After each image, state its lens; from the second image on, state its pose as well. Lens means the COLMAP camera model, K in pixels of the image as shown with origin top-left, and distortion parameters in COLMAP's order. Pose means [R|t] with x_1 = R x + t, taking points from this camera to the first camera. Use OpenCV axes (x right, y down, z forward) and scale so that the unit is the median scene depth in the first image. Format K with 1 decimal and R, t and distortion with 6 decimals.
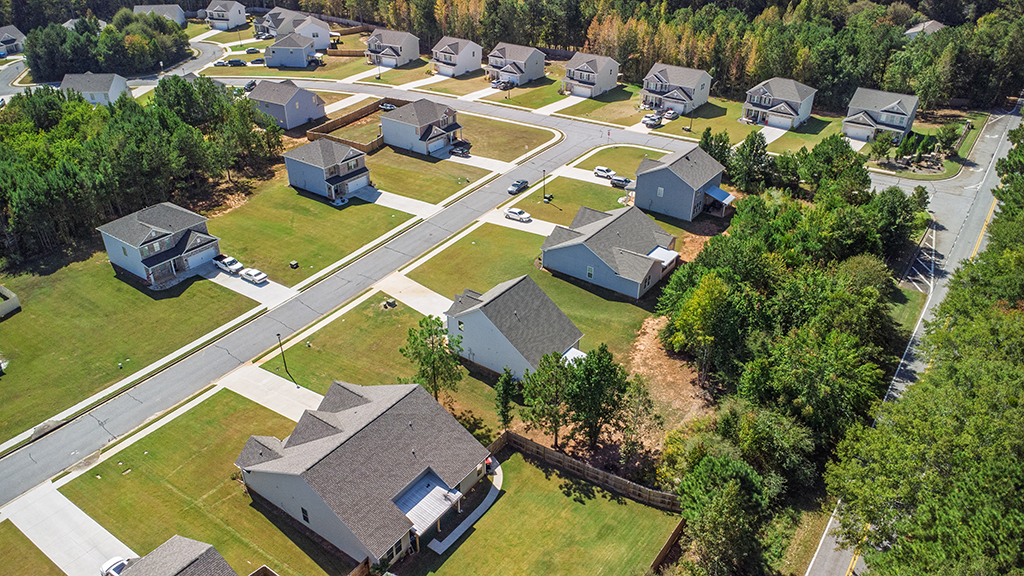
lens RADIAL K [[738.3, 0, 508.7], [0, 738.3, 286.6], [0, 0, 1]] dist [0.008630, 0.001316]
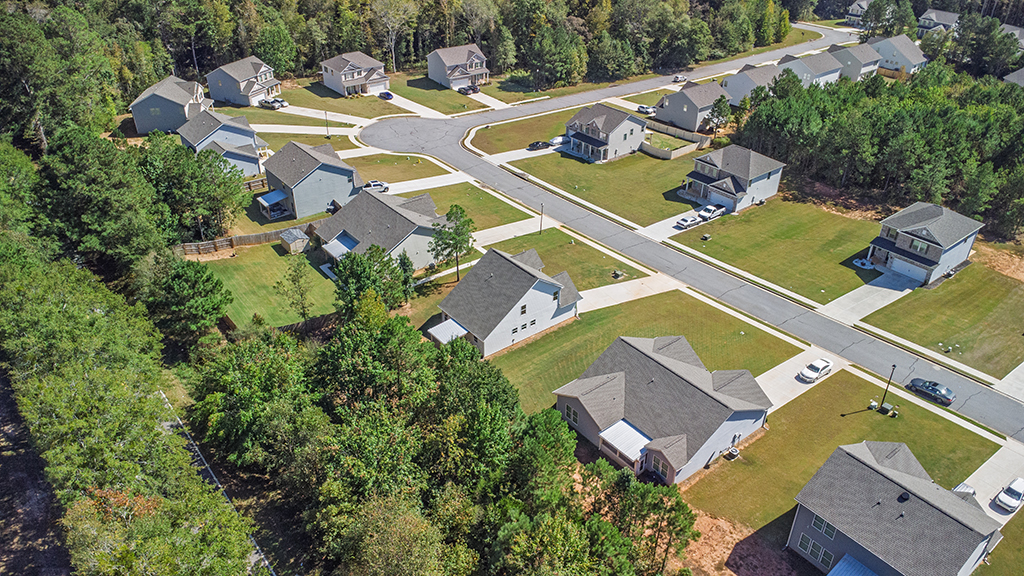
lens RADIAL K [[738.3, 0, 508.7], [0, 738.3, 286.6], [0, 0, 1]] dist [0.008630, 0.001316]
pose [[-0.276948, 0.499051, -0.821126, 0.711045], [-0.491808, 0.660515, 0.567313, -0.458340], [0.825485, 0.560953, 0.062509, 0.773642]]
